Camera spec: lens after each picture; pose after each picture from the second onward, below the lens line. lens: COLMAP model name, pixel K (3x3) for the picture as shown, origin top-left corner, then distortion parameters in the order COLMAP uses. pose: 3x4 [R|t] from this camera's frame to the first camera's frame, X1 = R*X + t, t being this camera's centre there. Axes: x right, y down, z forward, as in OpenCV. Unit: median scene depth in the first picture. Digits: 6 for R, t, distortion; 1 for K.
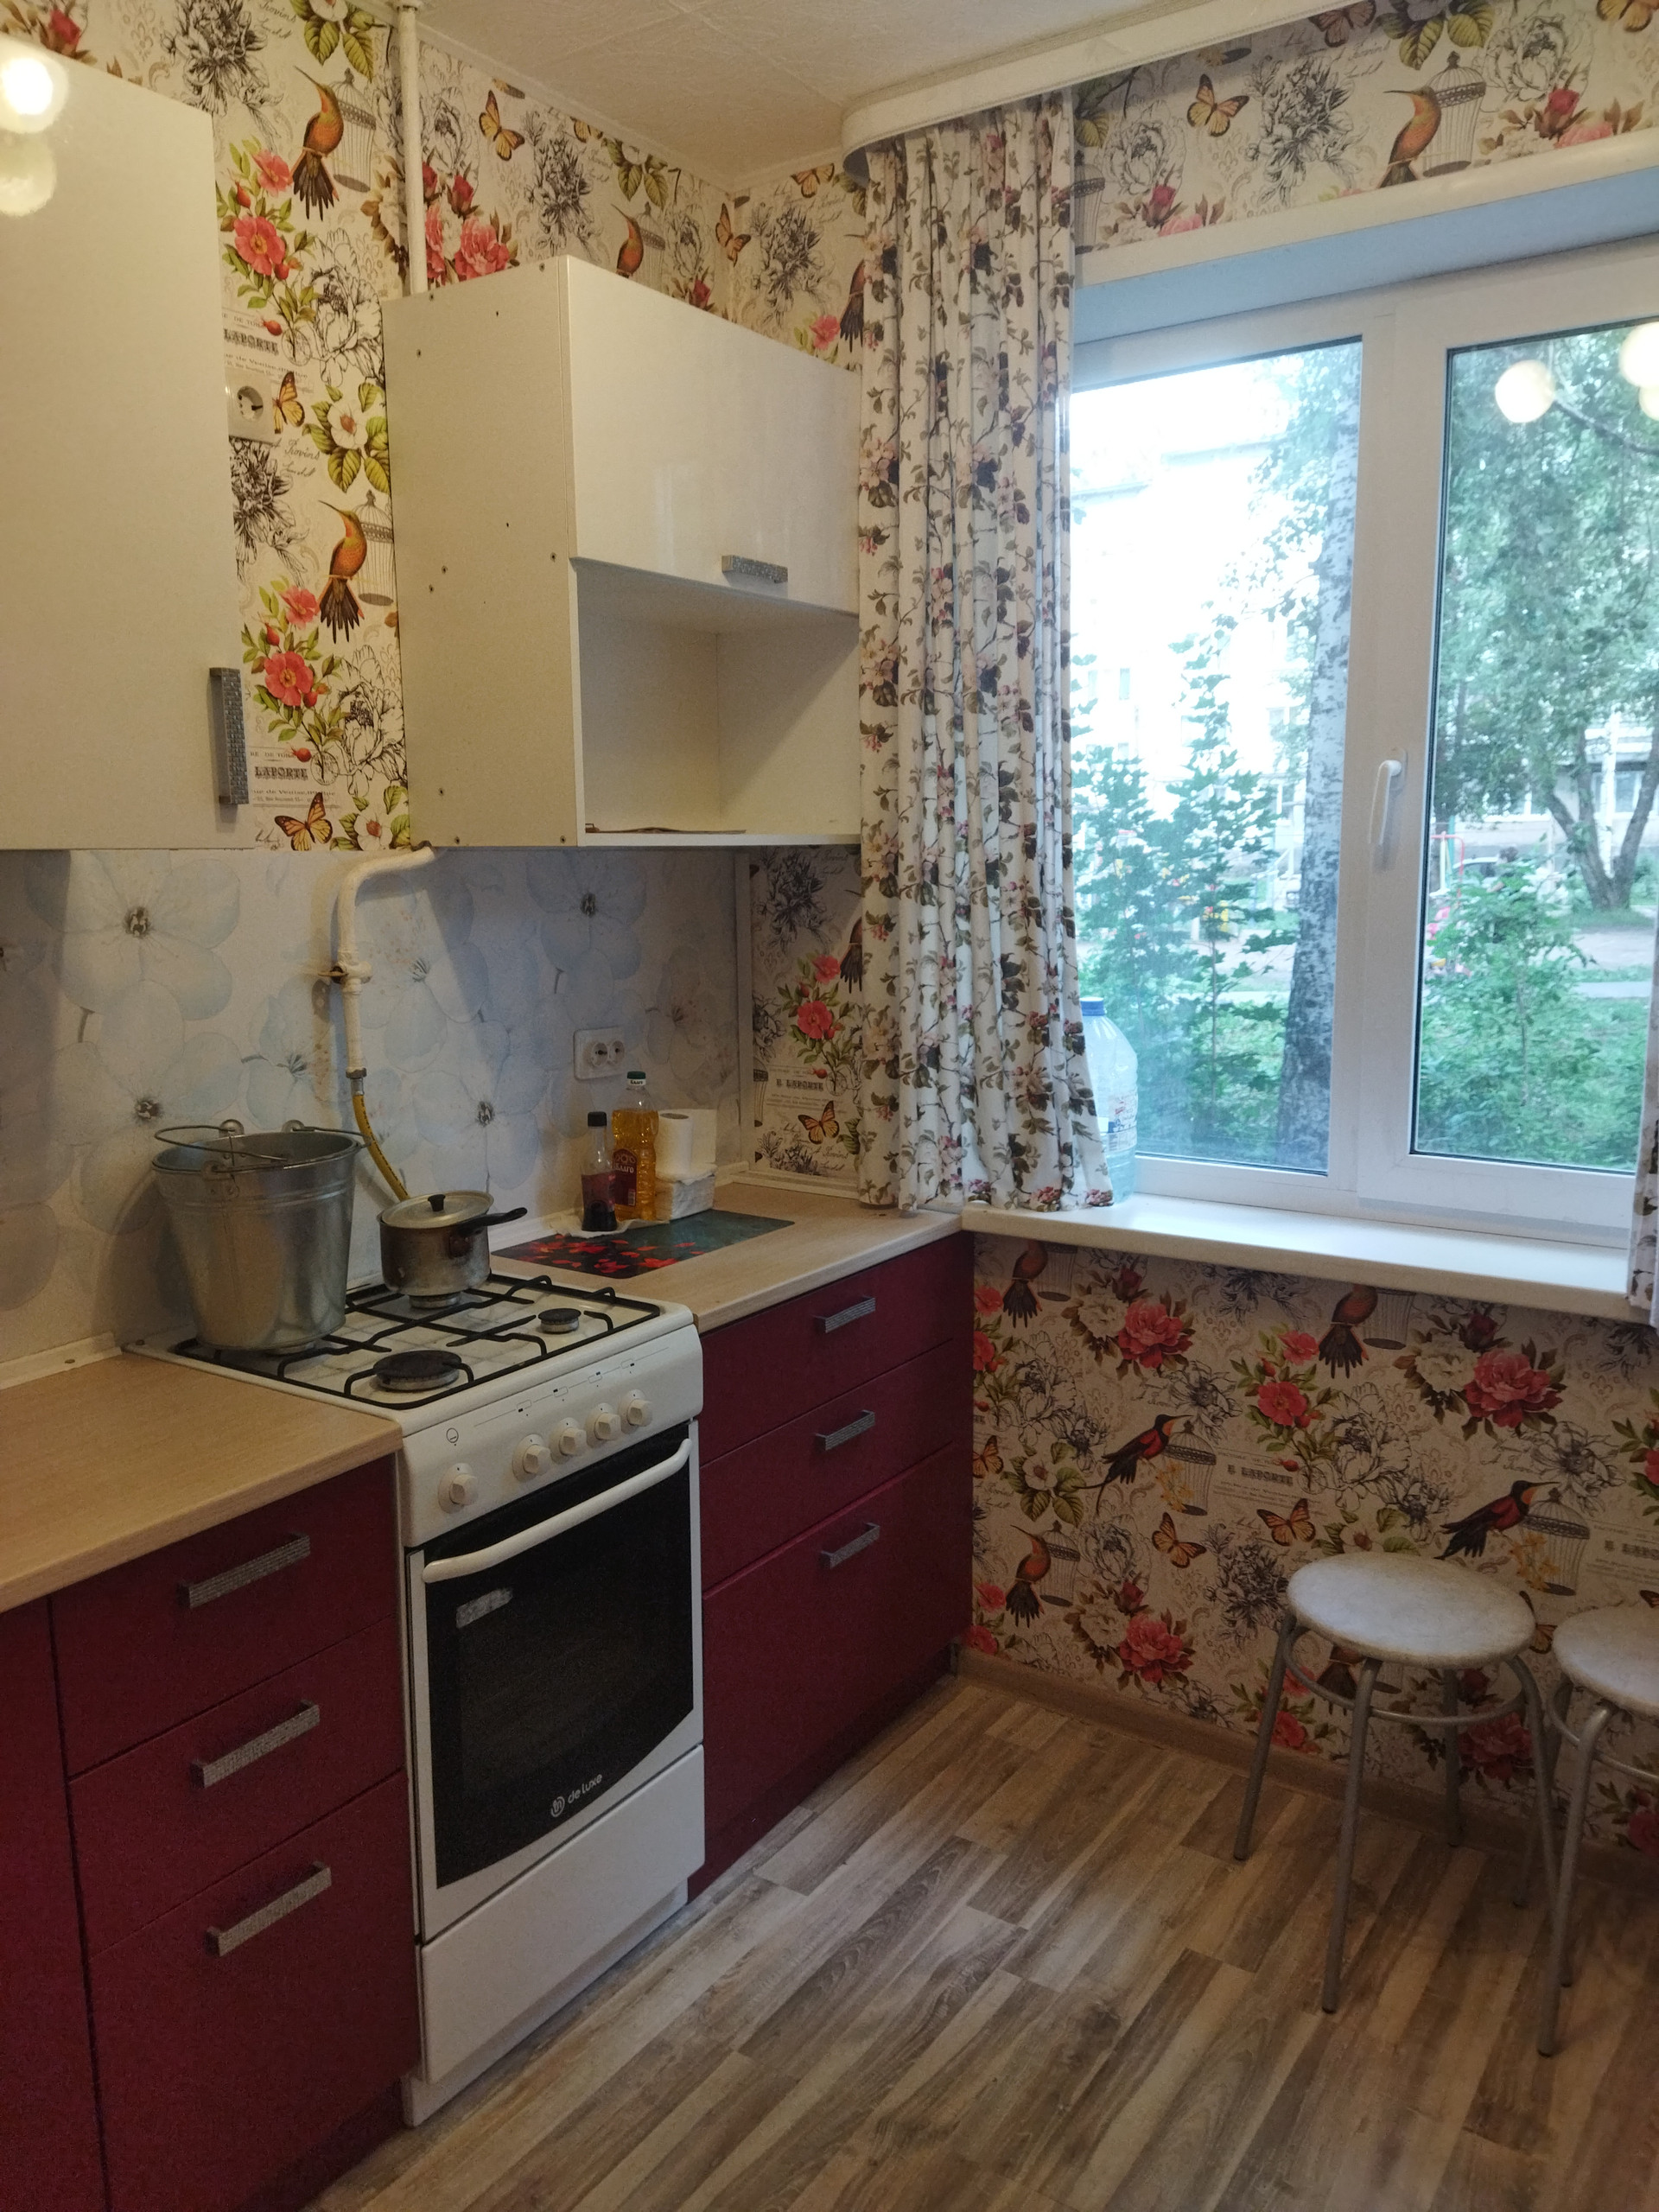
lens RADIAL K [[1637.0, 0, 856.6], [0, 1637.0, 1100.2], [0, 0, 1]] dist [0.112574, -0.162238]
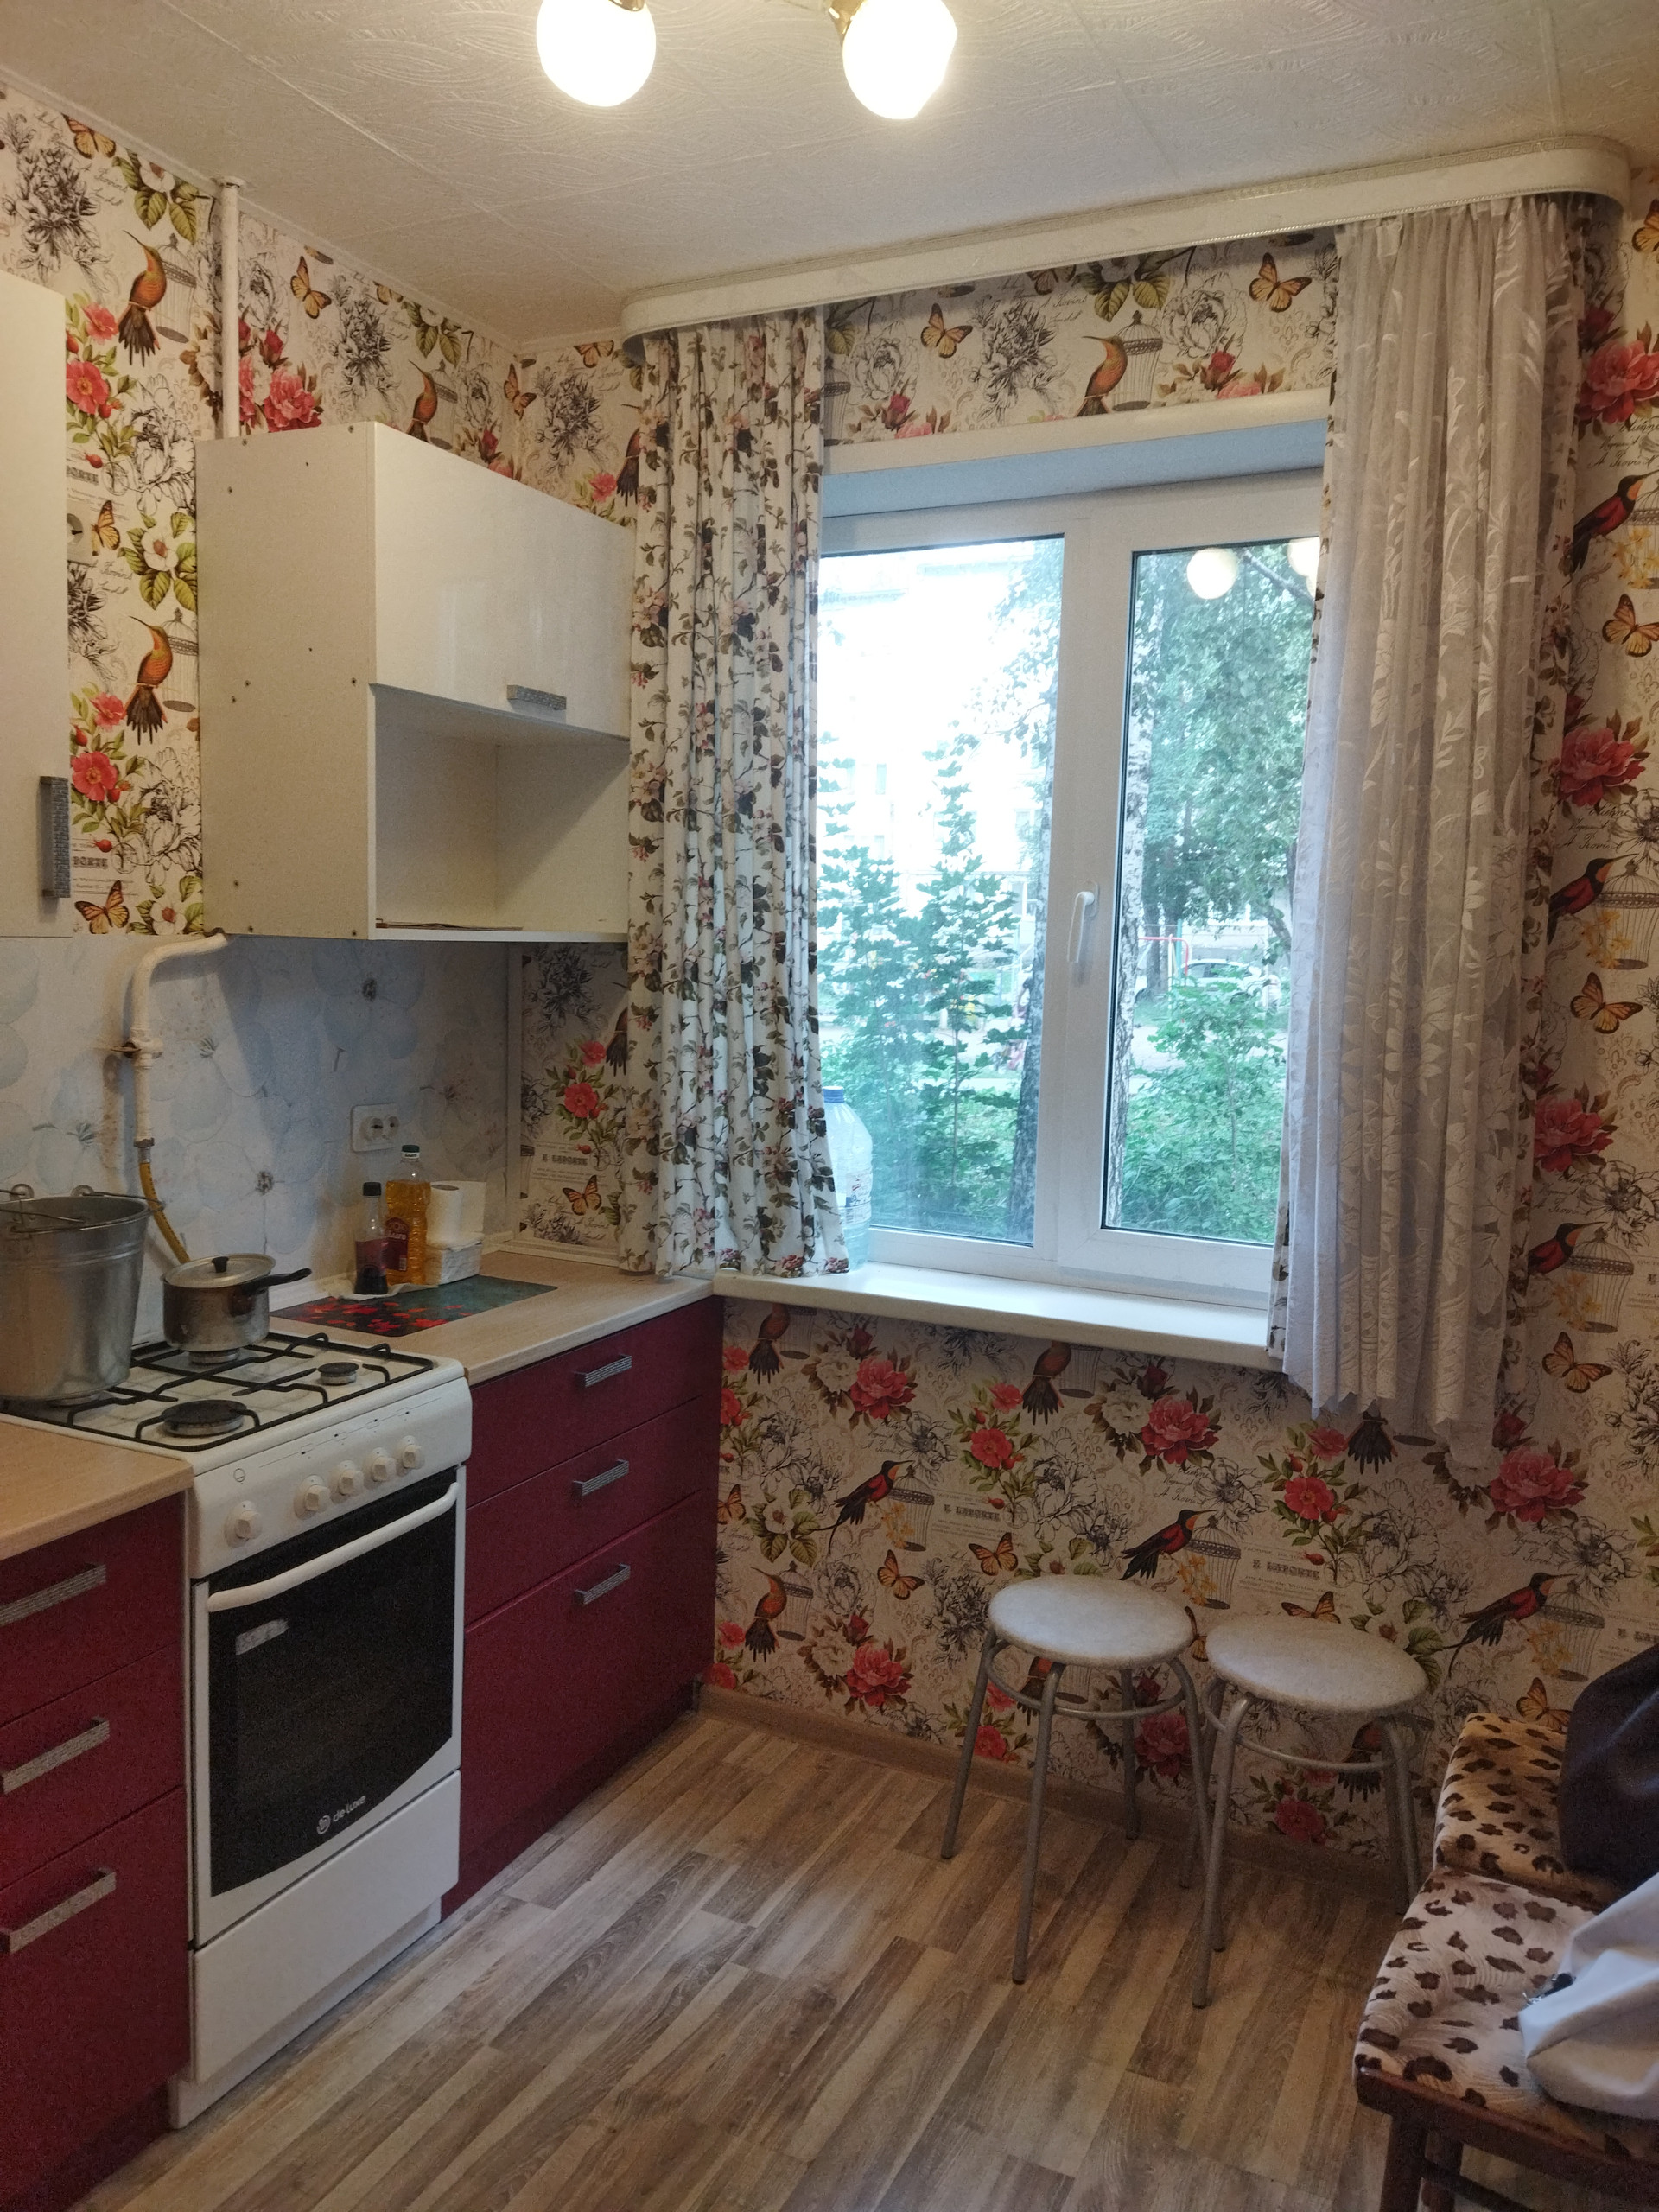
lens RADIAL K [[1637.0, 0, 856.6], [0, 1637.0, 1100.2], [0, 0, 1]] dist [0.112574, -0.162238]
pose [[0.988875, 0.022250, 0.147076, -0.006131], [-0.015116, 0.998662, -0.049450, 0.002438], [-0.147979, 0.046677, 0.987888, -0.122864]]
